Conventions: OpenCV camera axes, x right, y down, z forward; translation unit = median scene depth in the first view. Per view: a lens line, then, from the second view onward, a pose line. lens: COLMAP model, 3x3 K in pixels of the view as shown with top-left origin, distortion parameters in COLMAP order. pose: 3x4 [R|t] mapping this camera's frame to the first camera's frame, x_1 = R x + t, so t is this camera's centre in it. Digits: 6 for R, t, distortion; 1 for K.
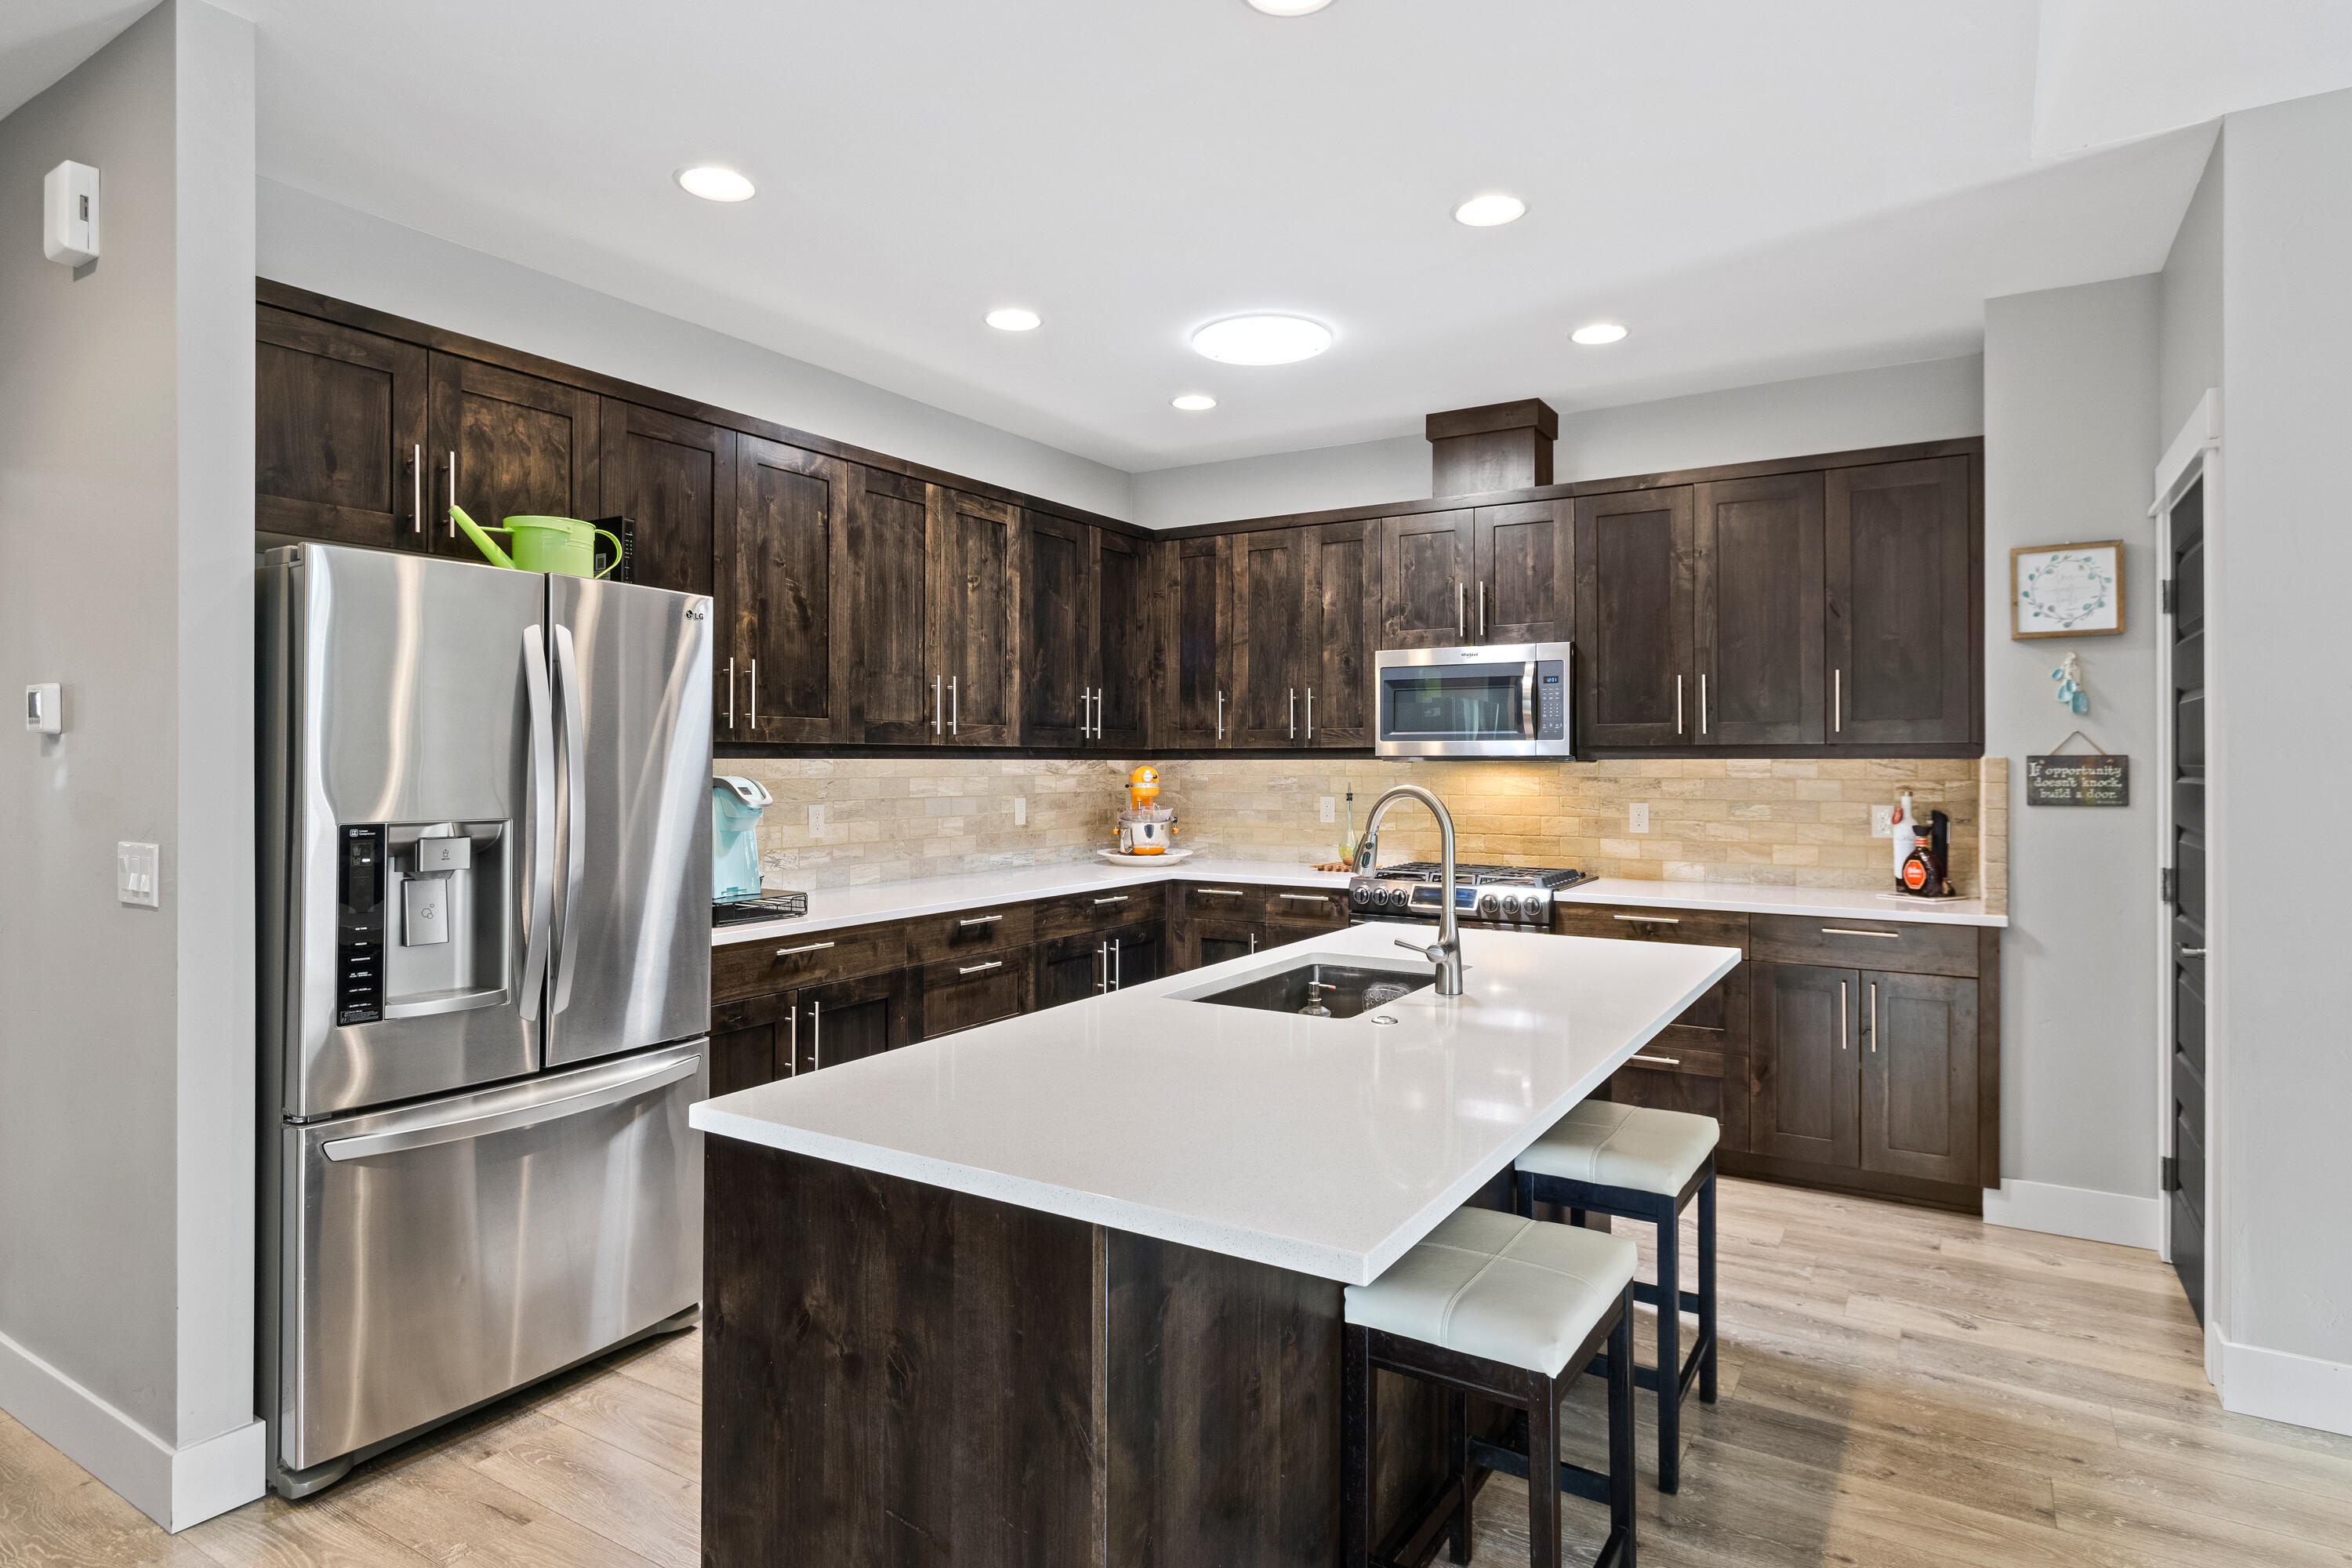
lens RADIAL K [[1278.8, 0, 1168.1], [0, 1278.8, 753.5], [0, 0, 1]] dist [0.003012, 0.004221]
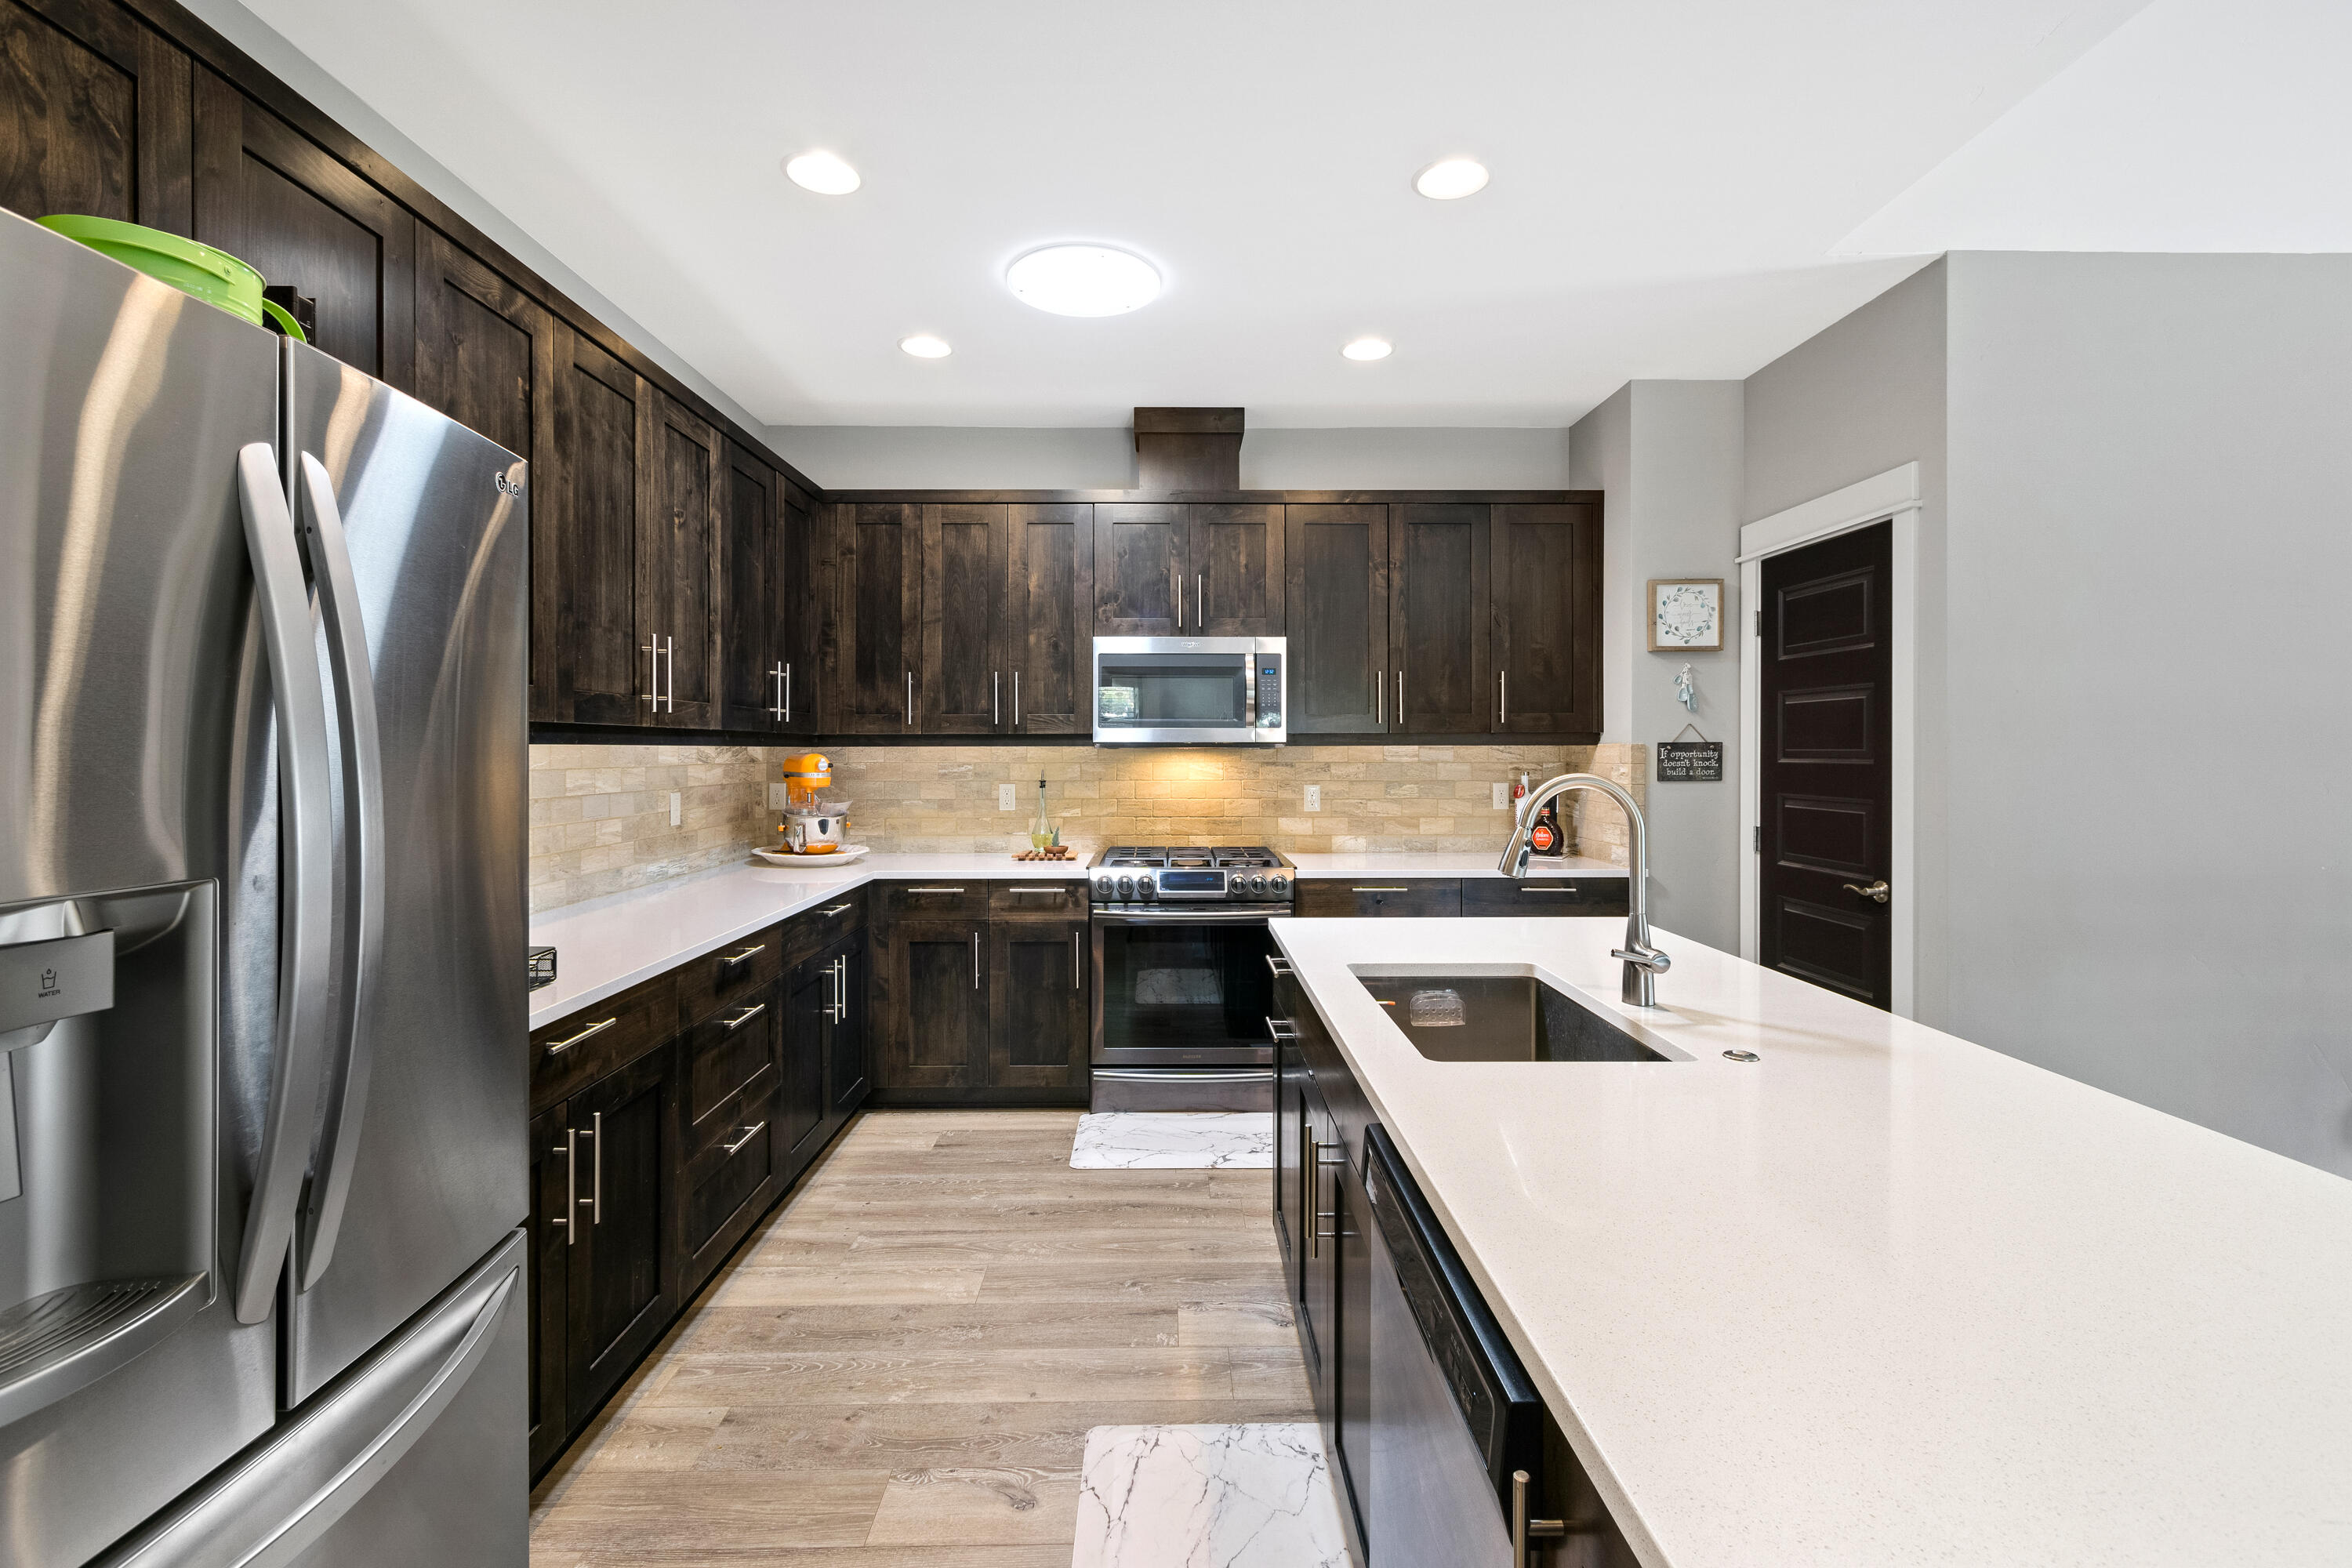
lens RADIAL K [[1057.8, 0, 1172.4], [0, 1057.8, 754.0], [0, 0, 1]] dist [0.002525, -0.000814]
pose [[0.842648, -0.003698, 0.538452, -0.247288], [-0.001967, 0.999949, 0.009947, 0.002785], [-0.538461, -0.009441, 0.842598, 0.297409]]
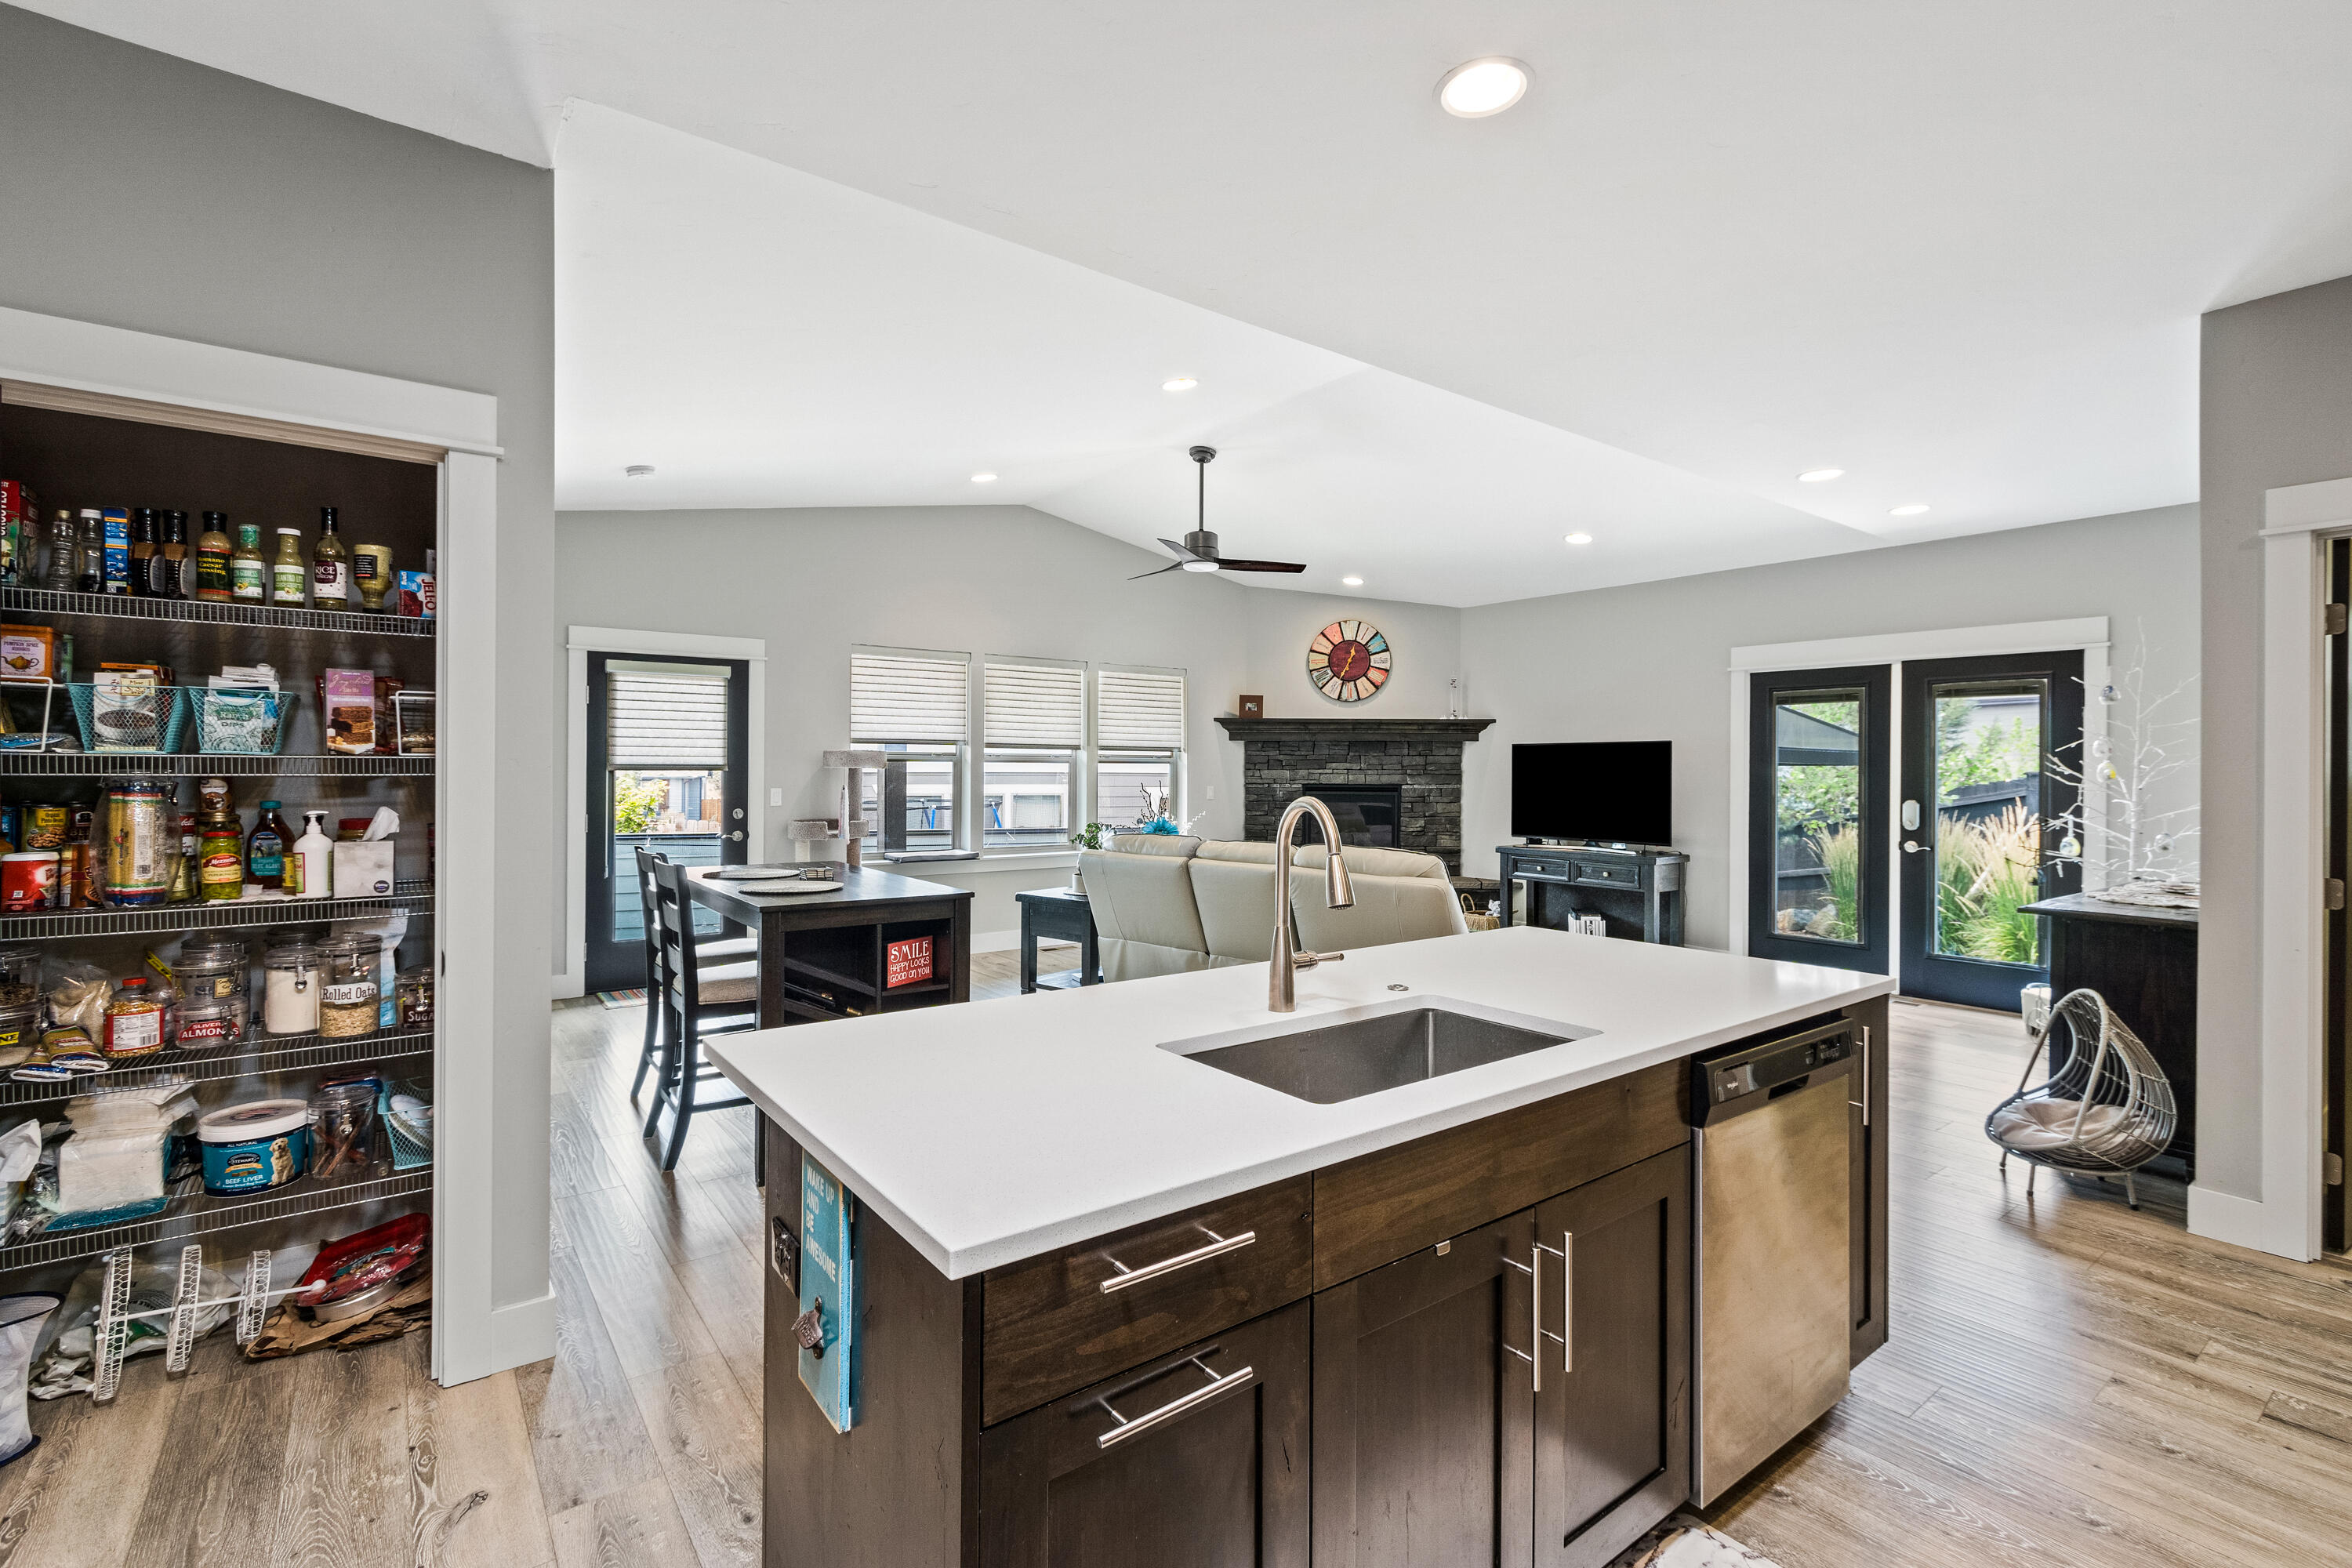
lens RADIAL K [[1057.8, 0, 1174.8], [0, 1057.8, 763.3], [0, 0, 1]] dist [0.002525, -0.000814]
pose [[-0.933100, -0.005371, 0.359578, 0.004626], [-0.009932, 0.999892, -0.010837, 0.005846], [-0.359481, -0.013683, -0.933052, 0.962274]]
